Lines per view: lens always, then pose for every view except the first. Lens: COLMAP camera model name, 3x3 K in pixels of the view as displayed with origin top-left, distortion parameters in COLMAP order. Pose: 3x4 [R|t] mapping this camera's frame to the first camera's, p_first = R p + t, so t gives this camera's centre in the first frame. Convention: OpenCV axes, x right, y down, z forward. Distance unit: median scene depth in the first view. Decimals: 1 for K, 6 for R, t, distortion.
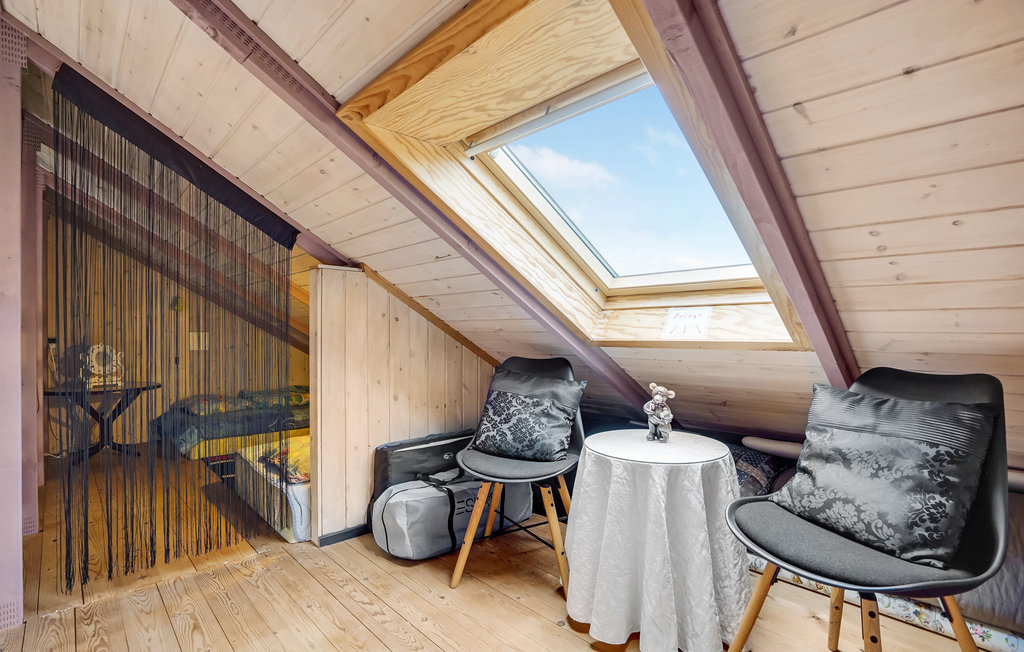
lens RADIAL K [[496.1, 0, 512.1], [0, 496.1, 342.7], [0, 0, 1]] dist [-0.000937, -0.000229]
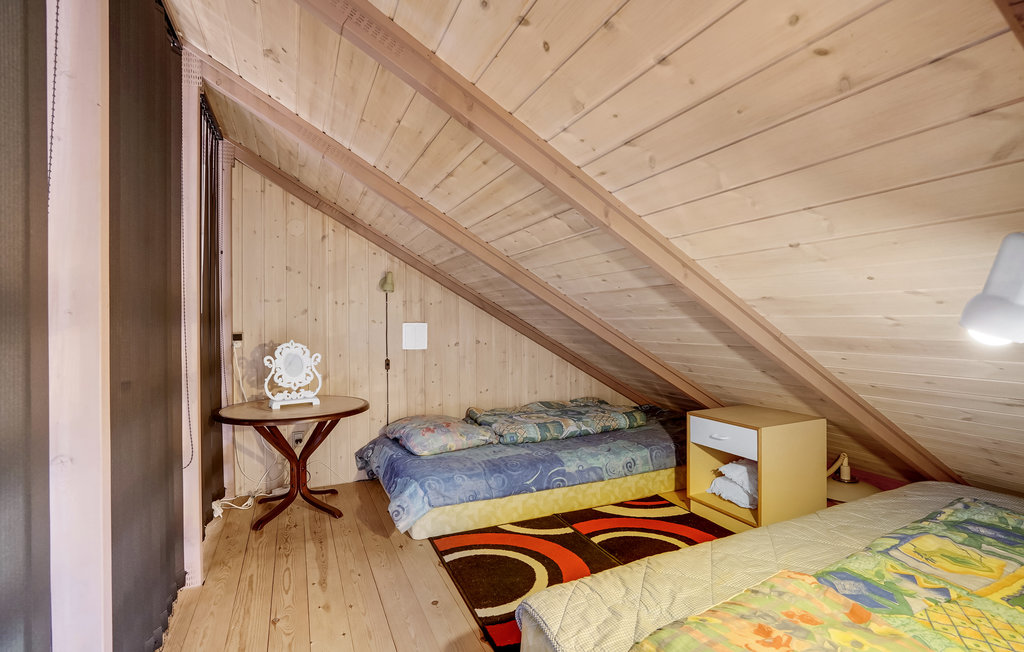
lens RADIAL K [[496.1, 0, 512.1], [0, 496.1, 342.7], [0, 0, 1]] dist [-0.000937, -0.000229]
pose [[0.941083, -0.009883, -0.338032, -0.320734], [0.008383, 0.999947, -0.005898, 0.010013], [0.338072, 0.002717, 0.941116, 0.465739]]
